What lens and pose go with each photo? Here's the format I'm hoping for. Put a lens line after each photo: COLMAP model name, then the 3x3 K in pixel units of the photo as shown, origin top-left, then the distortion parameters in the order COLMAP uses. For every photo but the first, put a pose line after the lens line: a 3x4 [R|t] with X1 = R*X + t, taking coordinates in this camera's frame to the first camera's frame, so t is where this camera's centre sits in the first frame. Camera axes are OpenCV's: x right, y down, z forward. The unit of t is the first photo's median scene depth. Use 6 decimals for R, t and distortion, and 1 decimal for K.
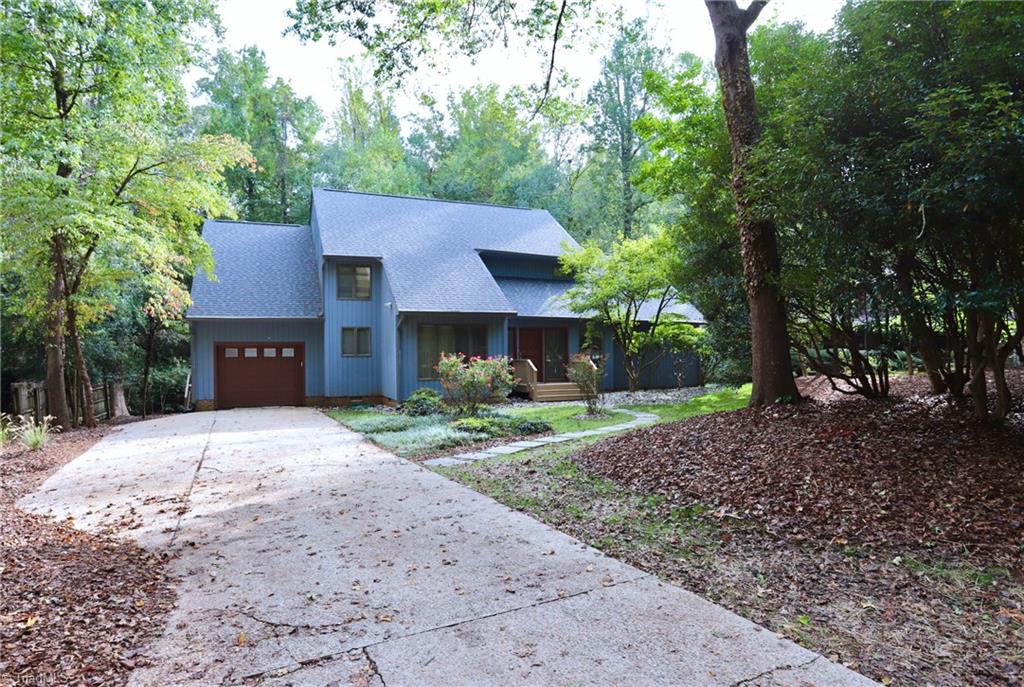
lens RADIAL K [[557.6, 0, 512.0], [0, 557.6, 343.5], [0, 0, 1]] dist [-0.074124, -0.000073]
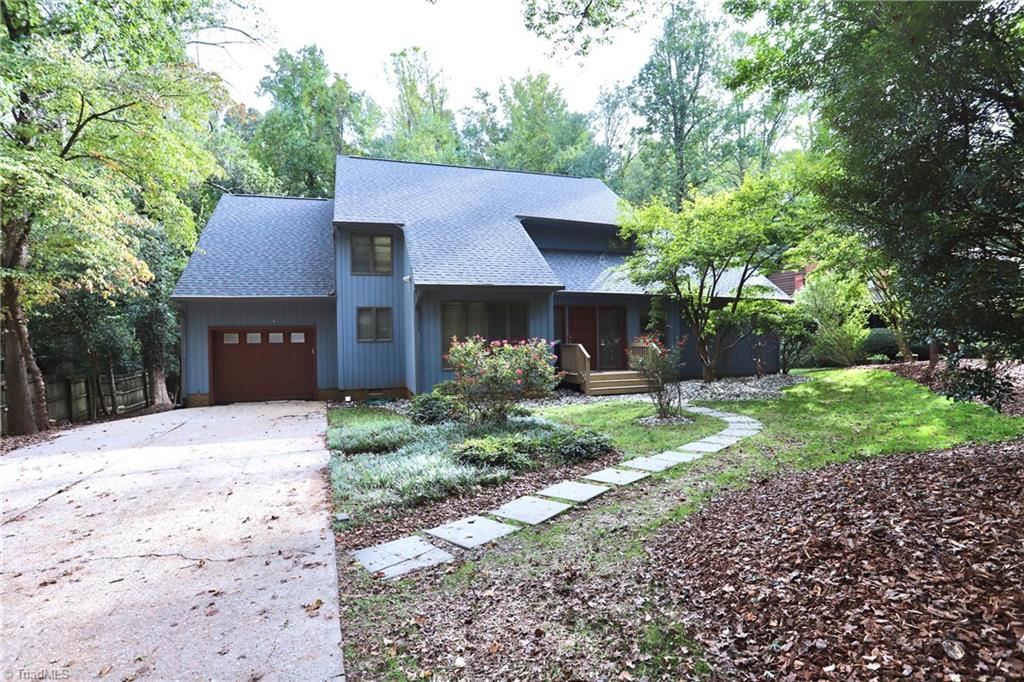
lens RADIAL K [[506.5, 0, 512.0], [0, 506.5, 341.0], [0, 0, 1]] dist [-0.072361, 0.034407]
pose [[0.994176, -0.007118, -0.107530, 0.010758], [0.009788, 0.999656, 0.024325, 0.005503], [0.107320, -0.025236, 0.993904, 0.242100]]
